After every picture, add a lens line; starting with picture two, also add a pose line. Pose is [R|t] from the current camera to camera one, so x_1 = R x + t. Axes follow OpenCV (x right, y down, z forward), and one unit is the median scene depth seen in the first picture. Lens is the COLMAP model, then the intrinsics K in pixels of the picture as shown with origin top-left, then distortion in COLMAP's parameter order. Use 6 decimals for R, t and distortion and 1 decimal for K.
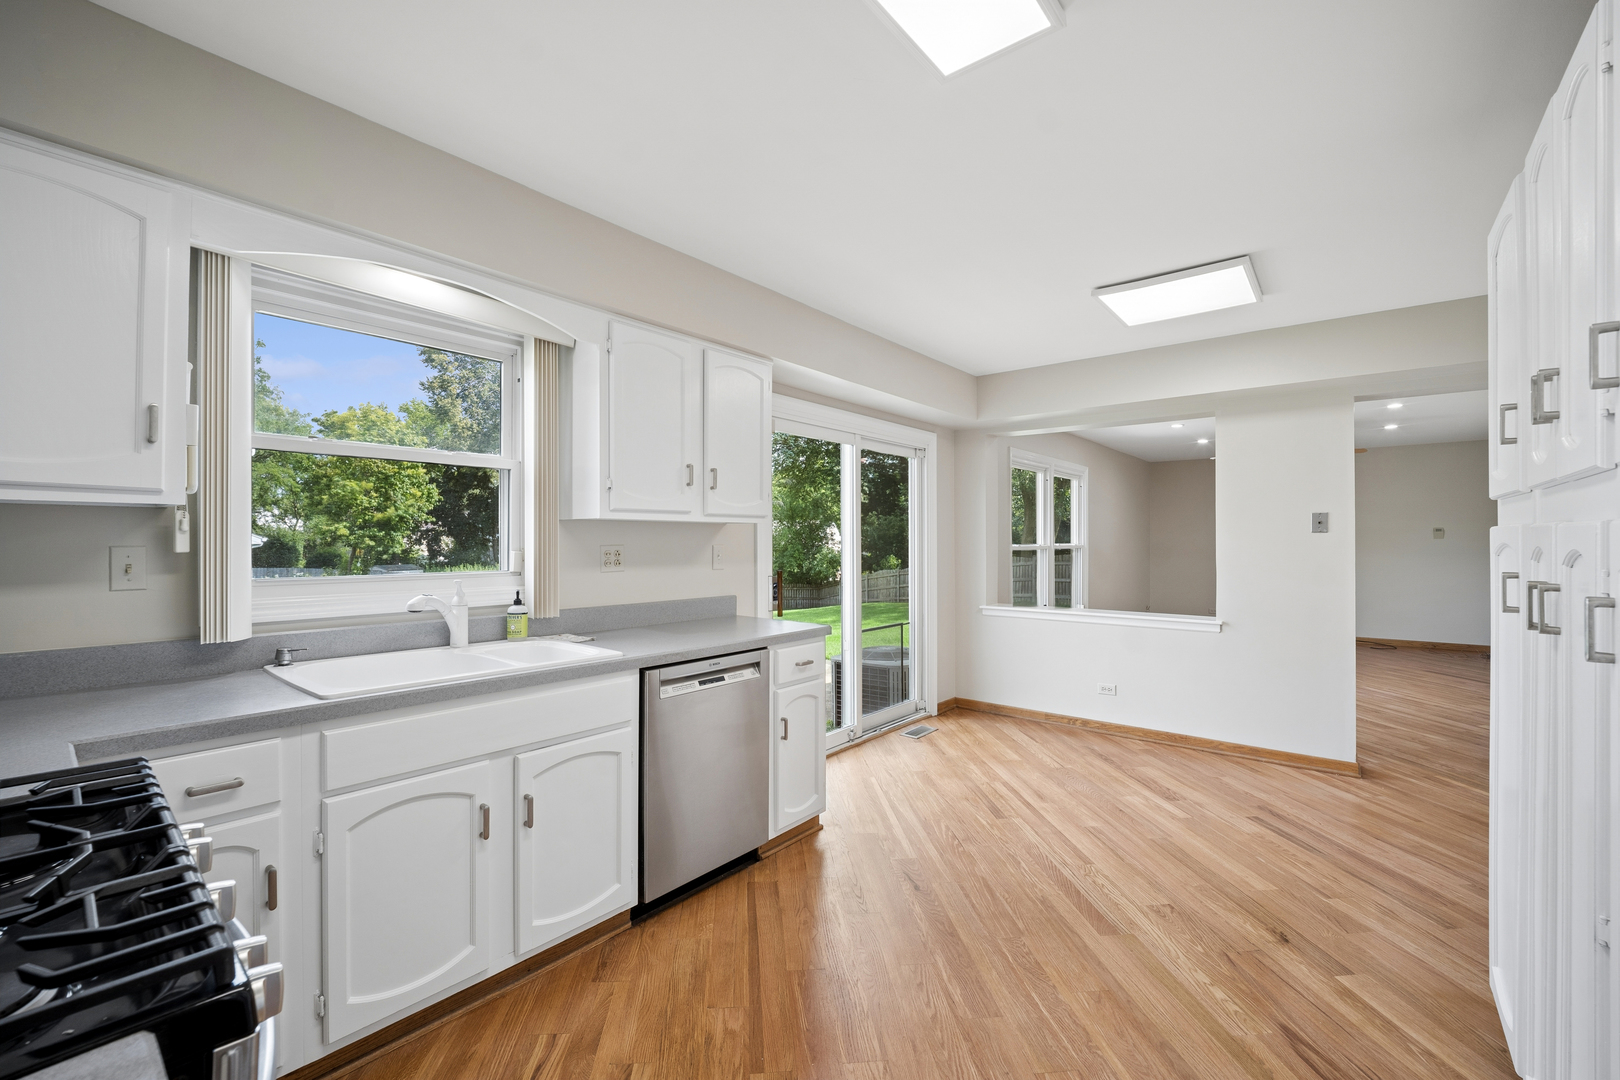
lens RADIAL K [[680.1, 0, 818.2], [0, 680.1, 537.8], [0, 0, 1]] dist [-0.012734, 0.002650]
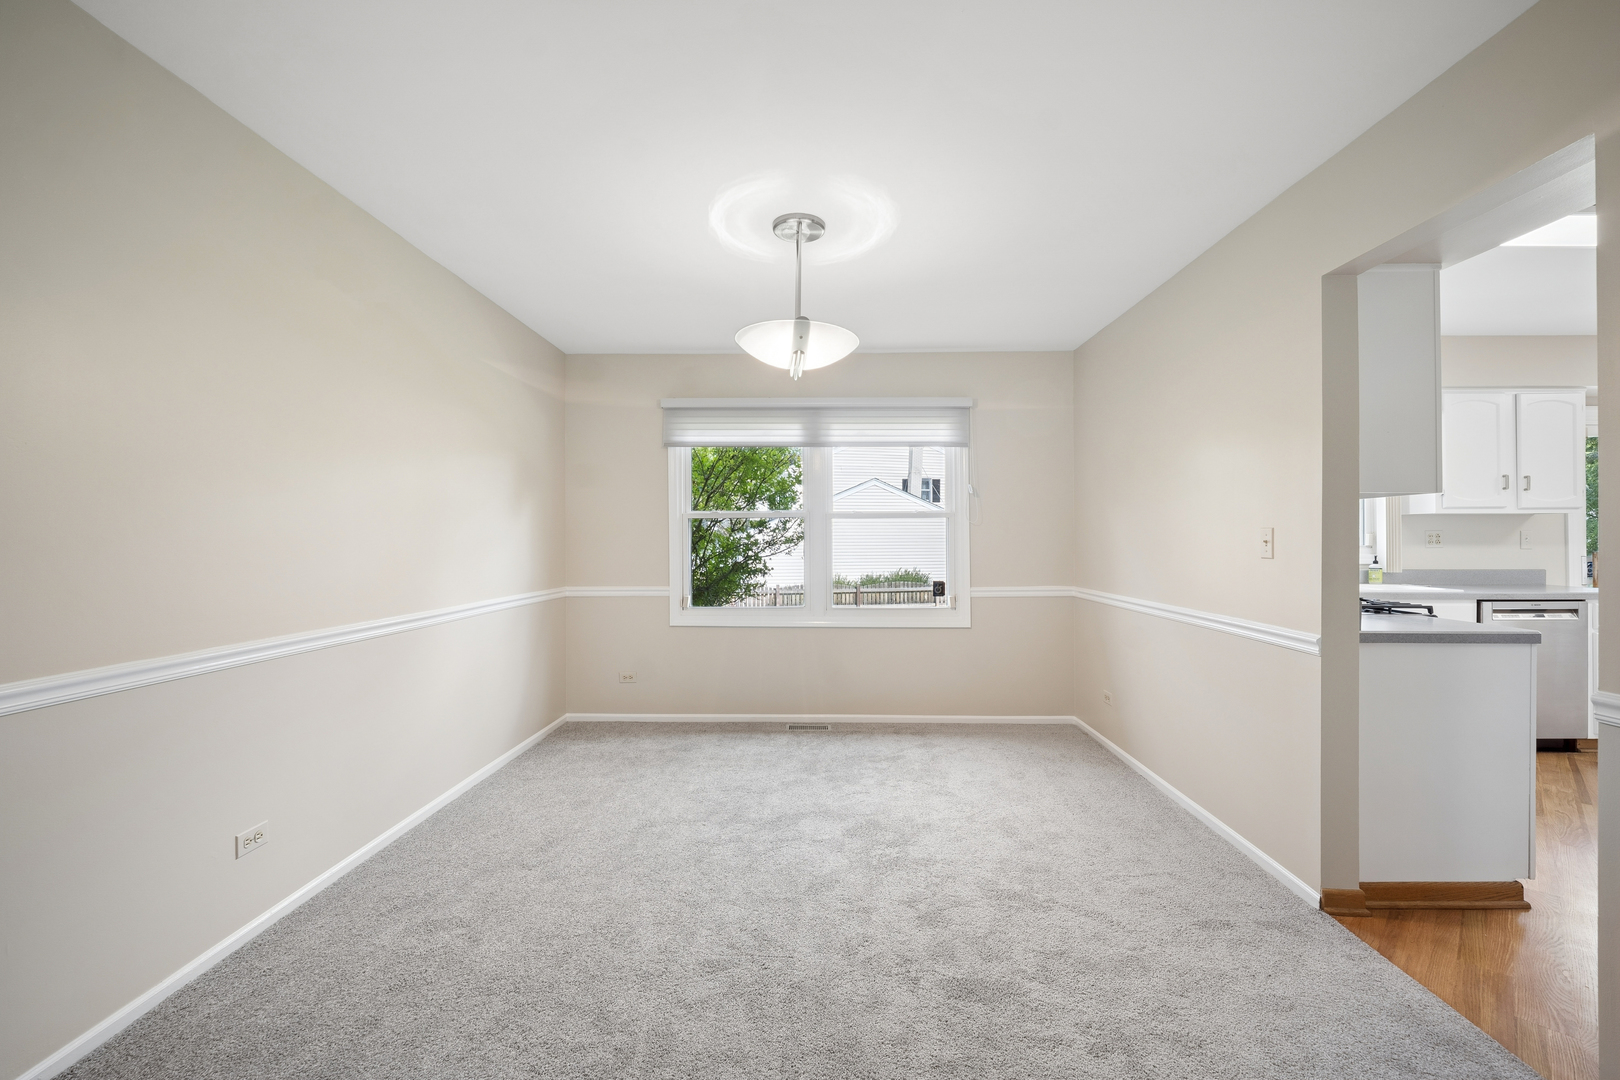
lens RADIAL K [[680.1, 0, 815.8], [0, 680.1, 536.6], [0, 0, 1]] dist [-0.012734, 0.002650]
pose [[0.617639, -0.008207, -0.786419, 0.024324], [0.005975, 0.999966, -0.005743, 0.017747], [0.786439, -0.001152, 0.617667, -0.747434]]
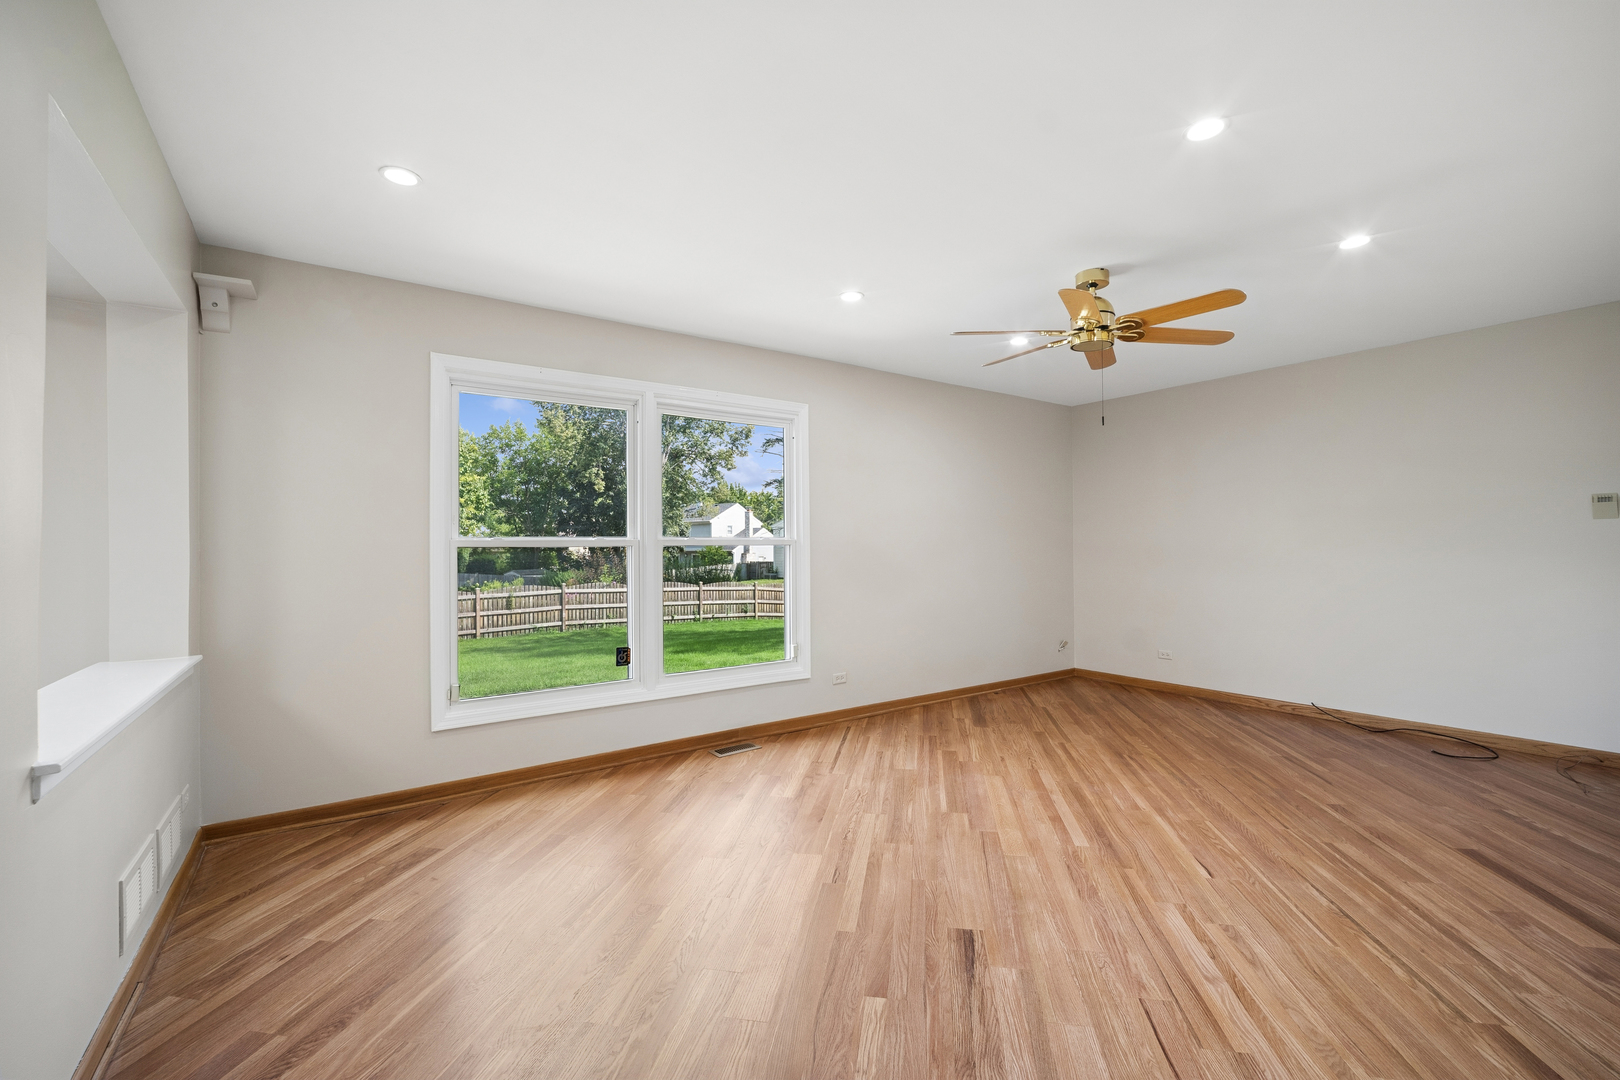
lens RADIAL K [[680.1, 0, 794.7], [0, 680.1, 545.2], [0, 0, 1]] dist [-0.012734, 0.002650]
pose [[0.963919, -0.007625, -0.266087, 0.975100], [0.007735, 0.999970, -0.000633, 0.026882], [0.266083, -0.001449, 0.963949, 0.795699]]
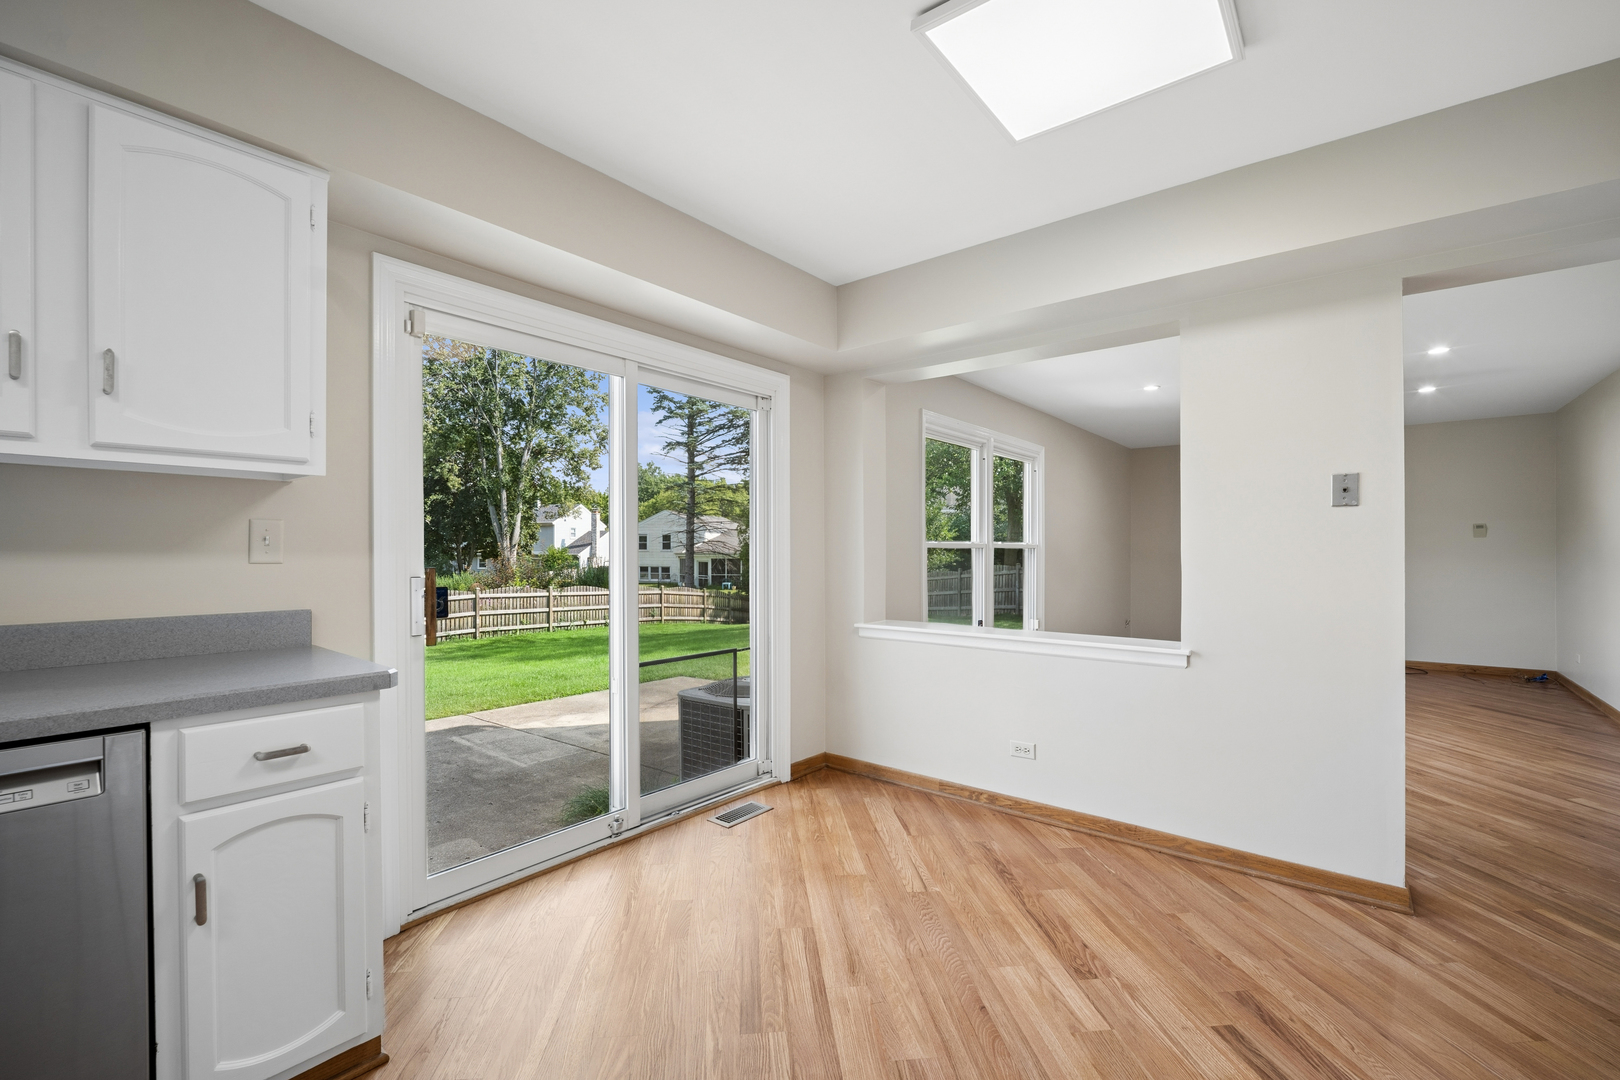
lens RADIAL K [[680.1, 0, 834.5], [0, 680.1, 550.8], [0, 0, 1]] dist [-0.012734, 0.002650]
pose [[0.999960, 0.000287, 0.008912, 0.255798], [-0.000302, 0.999999, 0.001687, 0.029061], [-0.008911, -0.001690, 0.999959, 0.365503]]
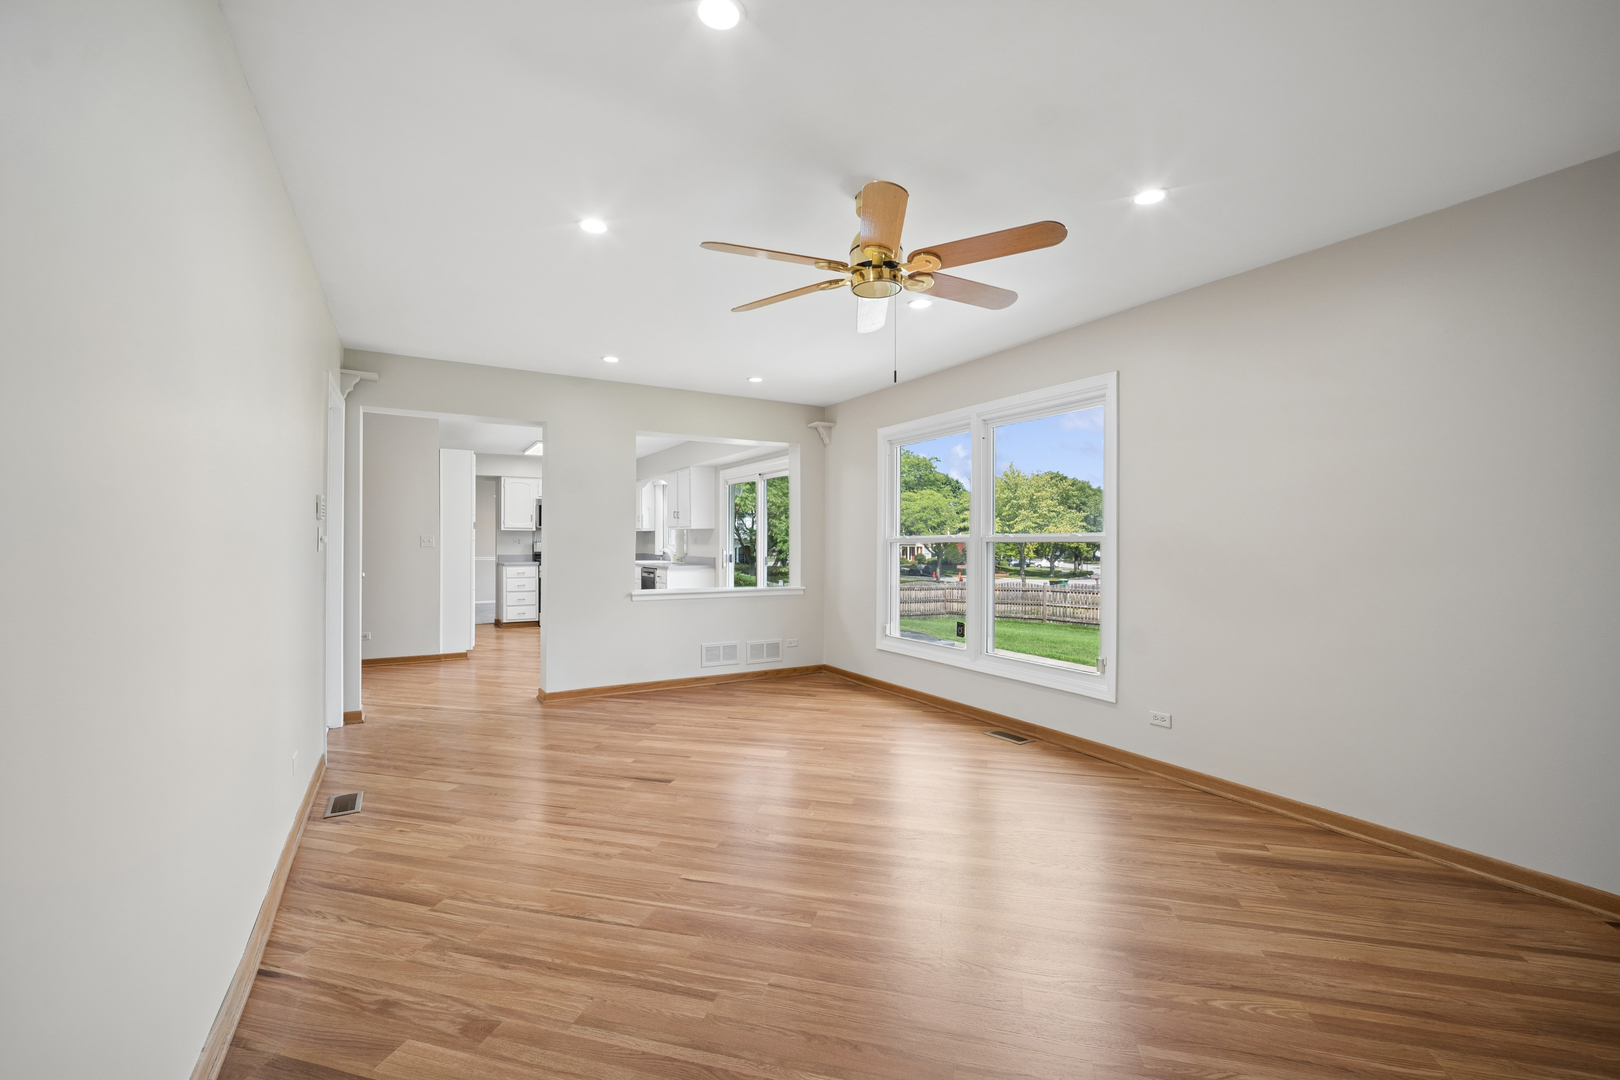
lens RADIAL K [[680.1, 0, 800.9], [0, 680.1, 543.4], [0, 0, 1]] dist [-0.012734, 0.002650]
pose [[-0.351717, -0.005866, -0.936088, 1.669984], [-0.002174, 0.999983, -0.005450, 0.036164], [0.936104, 0.000118, -0.351724, 1.753358]]
